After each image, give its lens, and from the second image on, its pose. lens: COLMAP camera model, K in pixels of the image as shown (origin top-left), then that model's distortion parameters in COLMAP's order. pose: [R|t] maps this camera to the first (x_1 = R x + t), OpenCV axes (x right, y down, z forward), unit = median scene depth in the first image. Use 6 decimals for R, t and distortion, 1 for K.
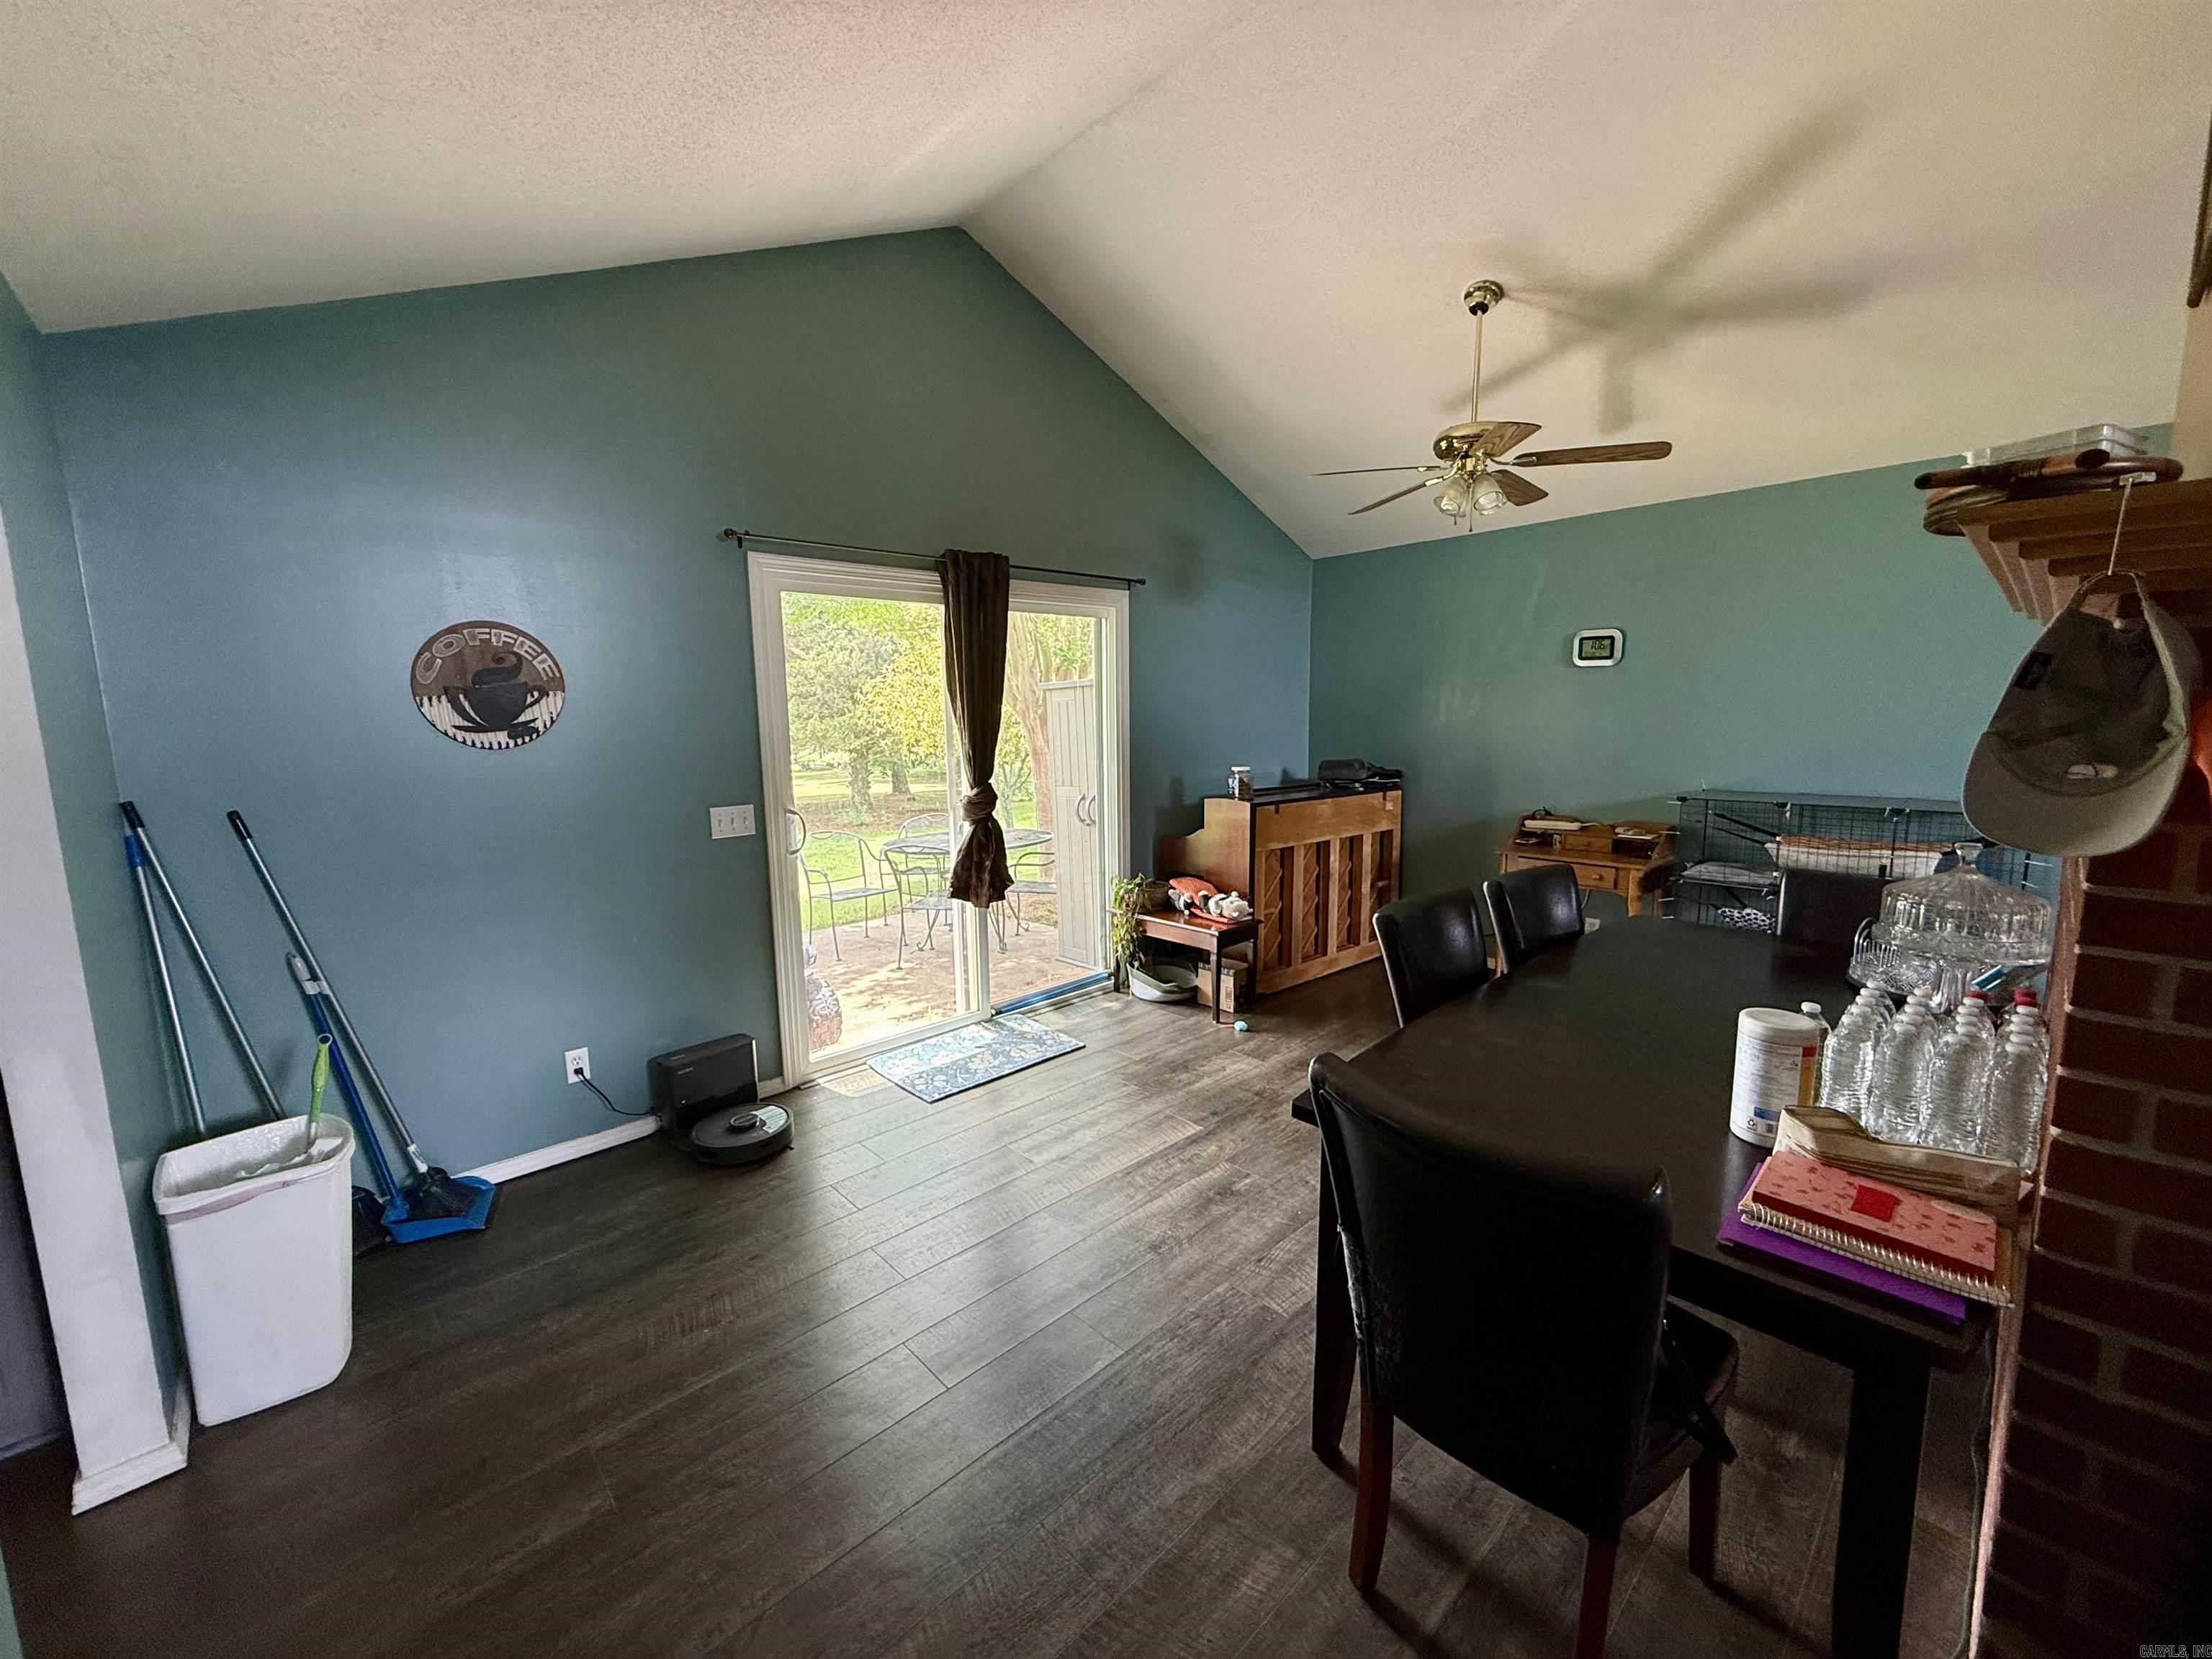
lens RADIAL K [[884.2, 0, 1099.7], [0, 884.2, 832.1], [0, 0, 1]] dist [0.000999, 0.000102]
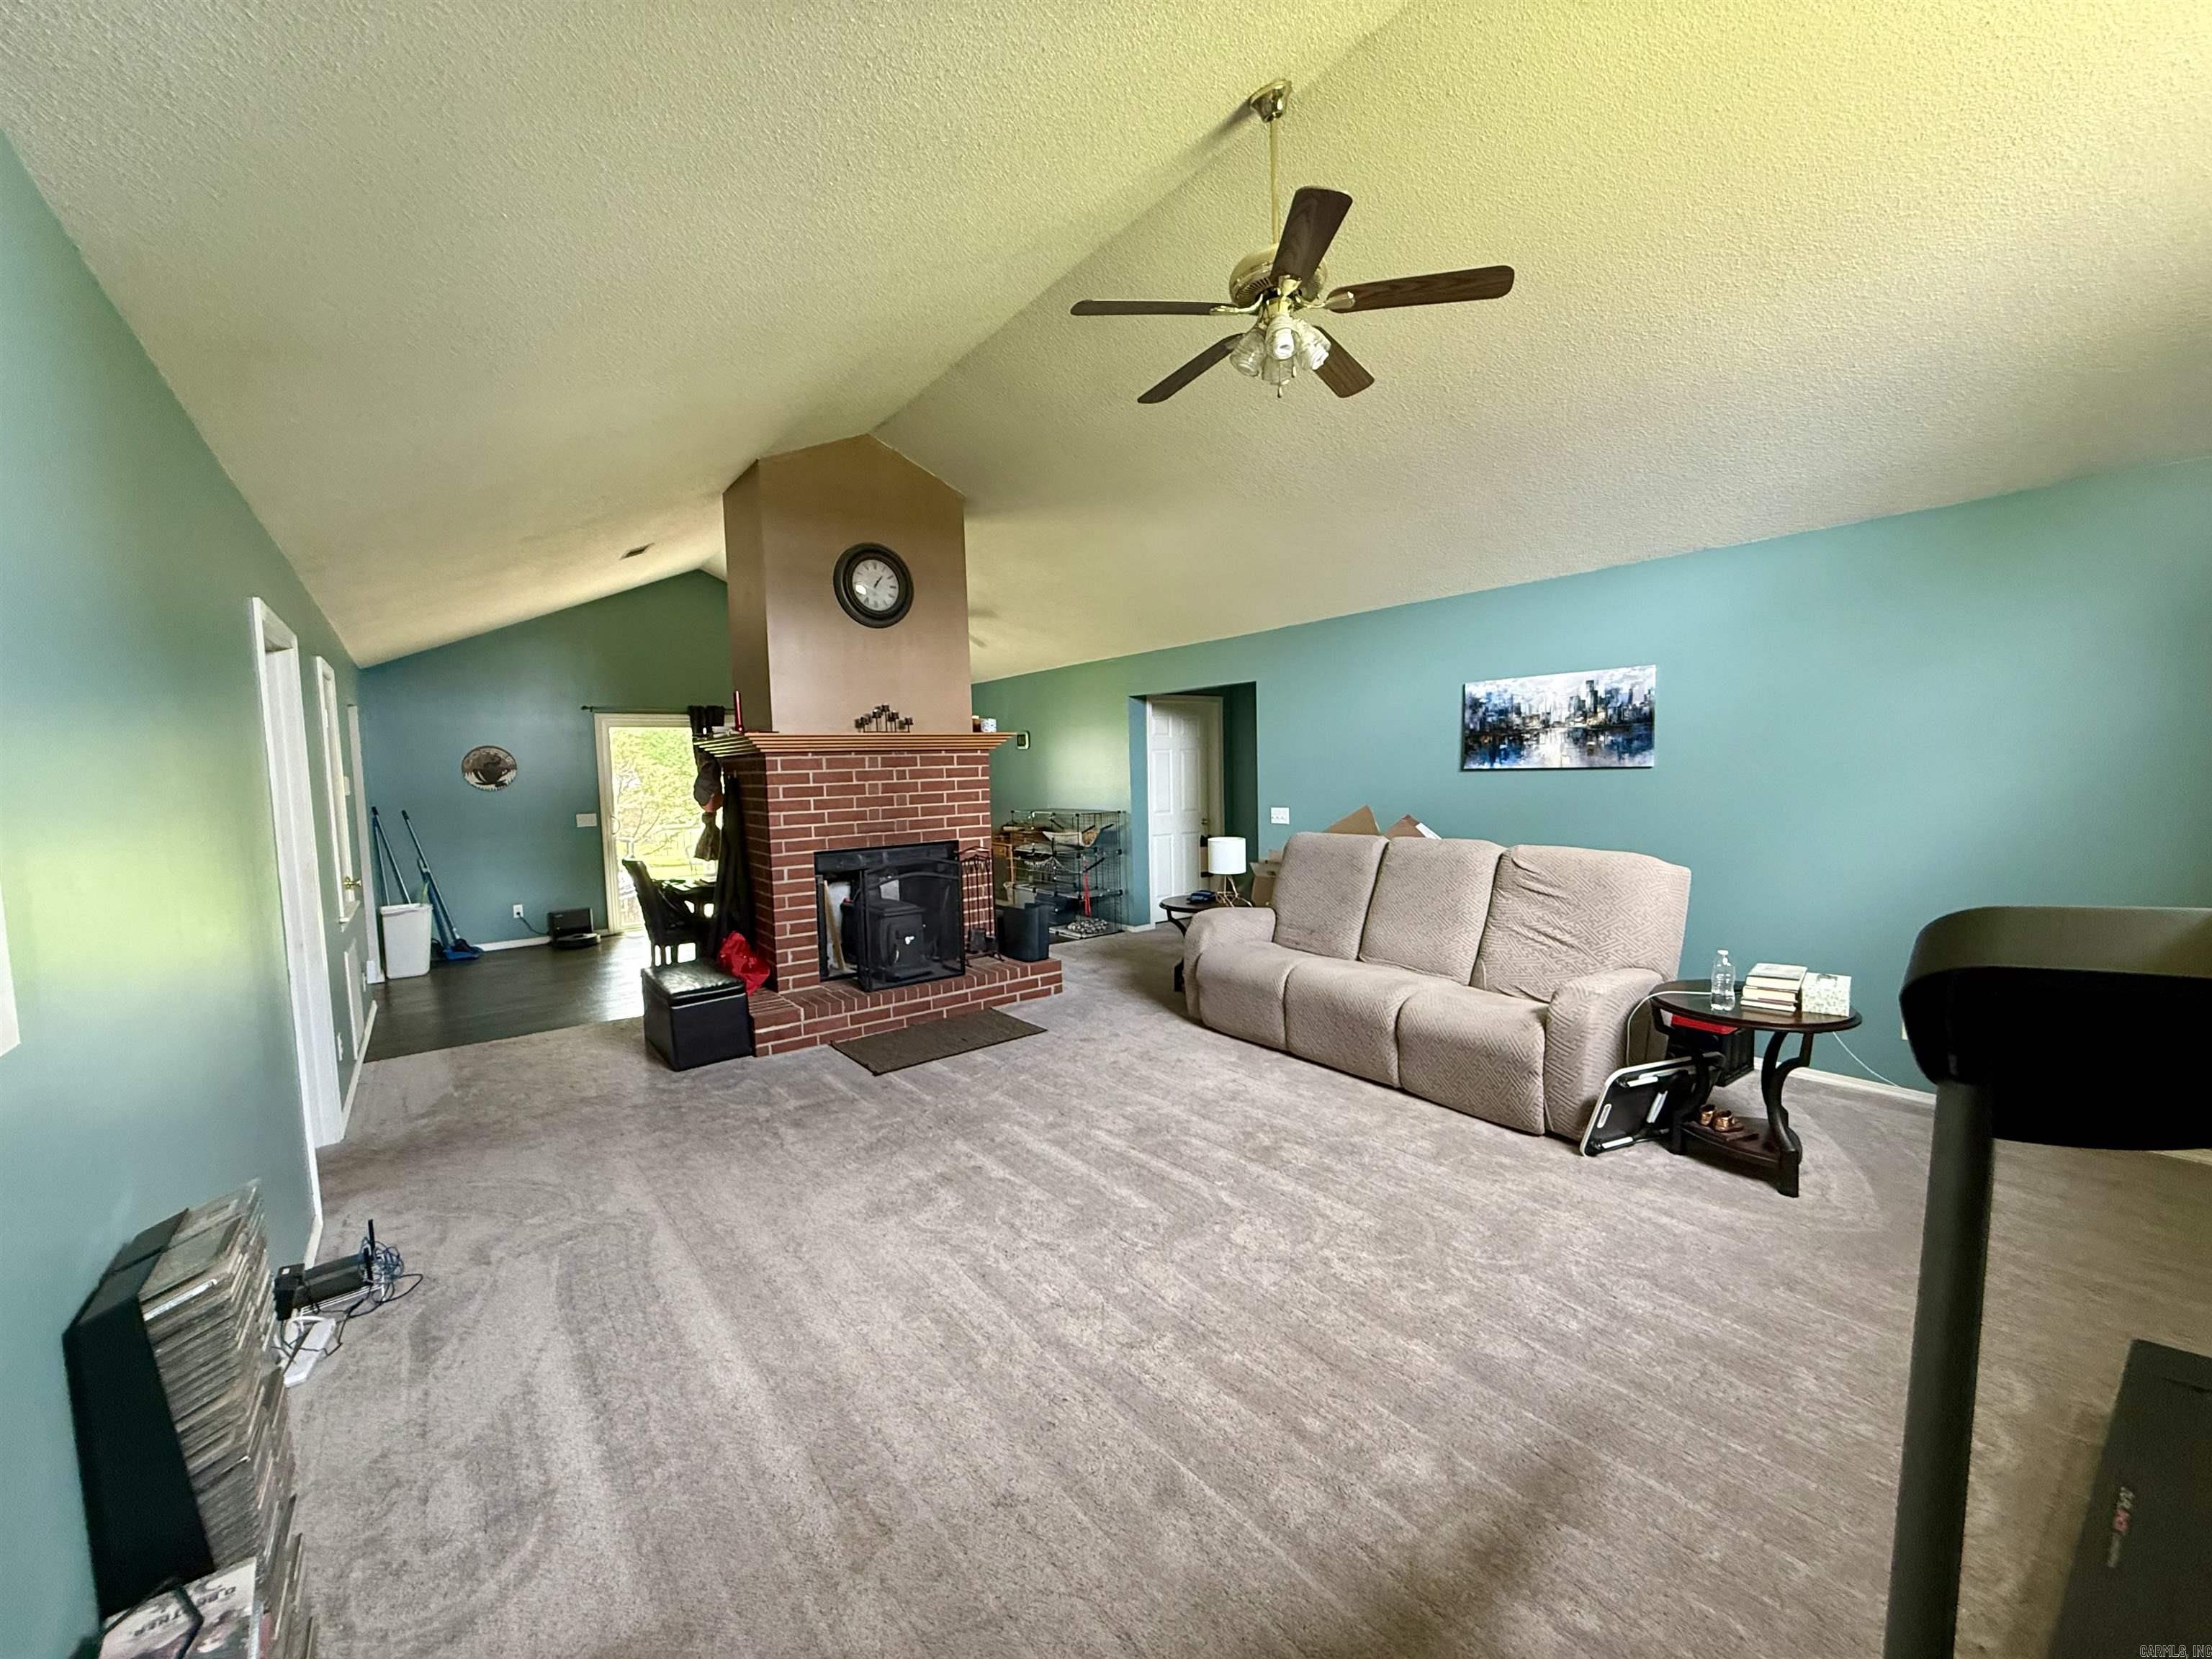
lens RADIAL K [[884.2, 0, 1111.5], [0, 884.2, 832.0], [0, 0, 1]] dist [0.000999, 0.000102]
pose [[0.995996, 0.000490, -0.089400, 1.457210], [-0.005297, 0.998552, -0.053538, 0.167160], [0.089244, 0.053797, 0.994556, -1.528107]]
